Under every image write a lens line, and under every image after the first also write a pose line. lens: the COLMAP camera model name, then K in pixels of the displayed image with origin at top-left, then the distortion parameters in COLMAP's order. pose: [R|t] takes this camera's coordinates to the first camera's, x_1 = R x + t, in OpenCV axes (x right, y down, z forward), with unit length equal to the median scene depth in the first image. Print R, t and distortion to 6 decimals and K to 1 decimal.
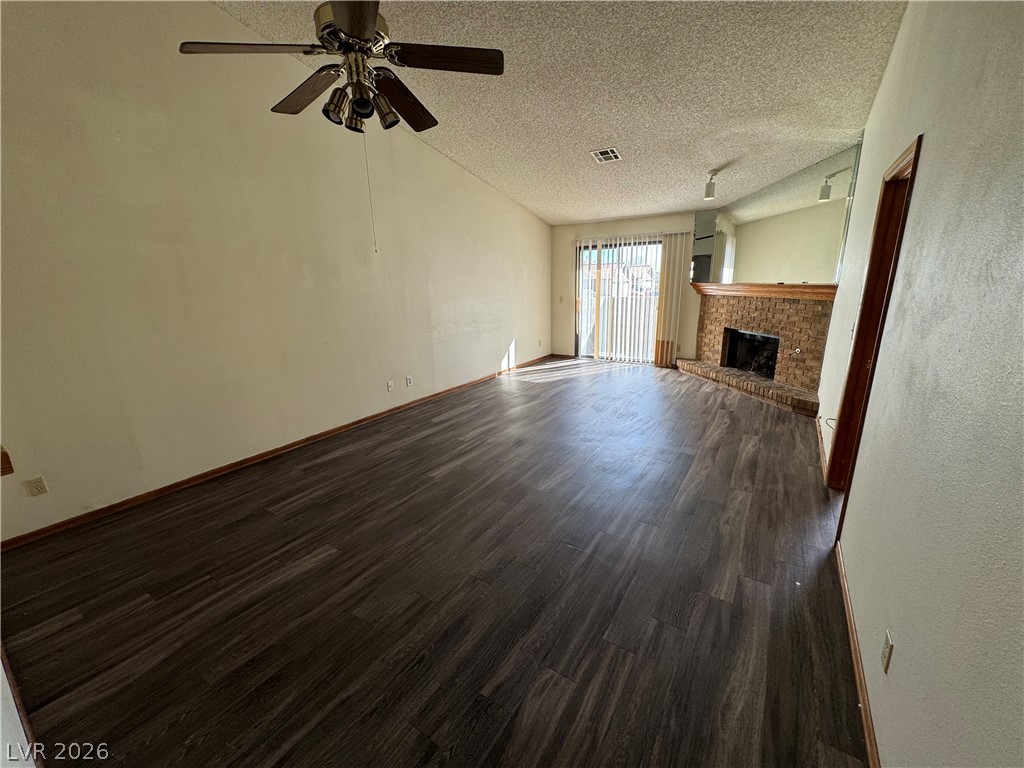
lens RADIAL K [[408.3, 0, 514.8], [0, 408.3, 384.9], [0, 0, 1]] dist [-0.008957, 0.001772]
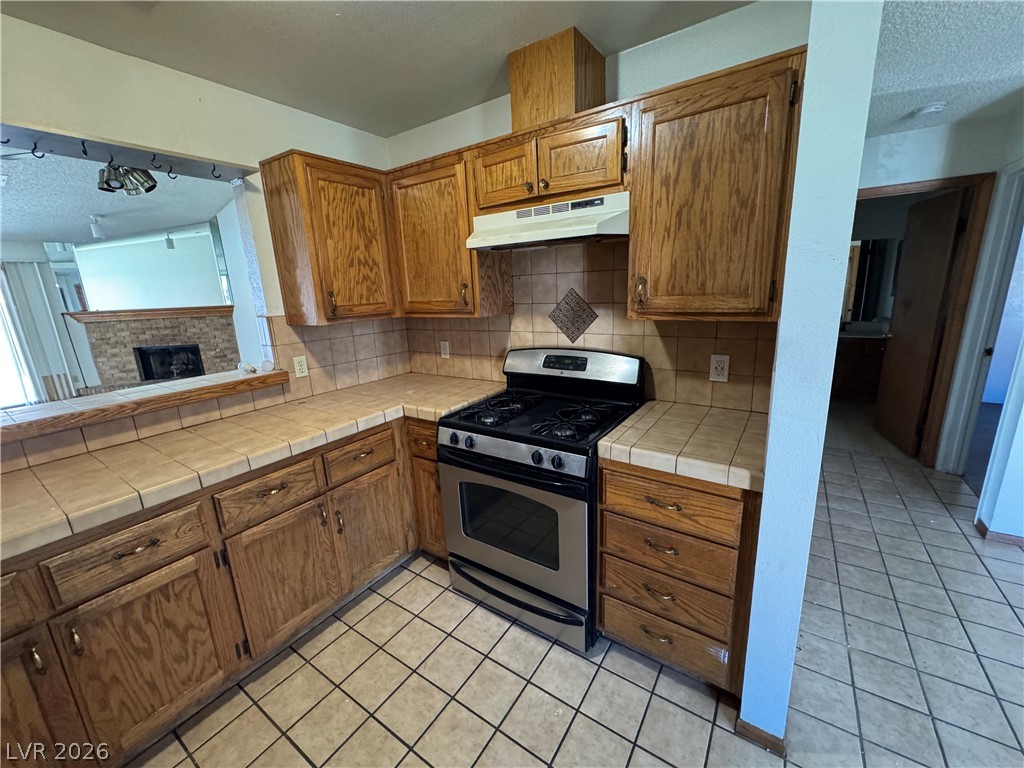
lens RADIAL K [[408.3, 0, 514.4], [0, 408.3, 383.4], [0, 0, 1]] dist [-0.008957, 0.001772]
pose [[0.013256, -0.210715, 0.977458, -1.334208], [0.289866, 0.936377, 0.197928, 0.084117], [-0.956975, 0.280708, 0.073492, -0.186162]]
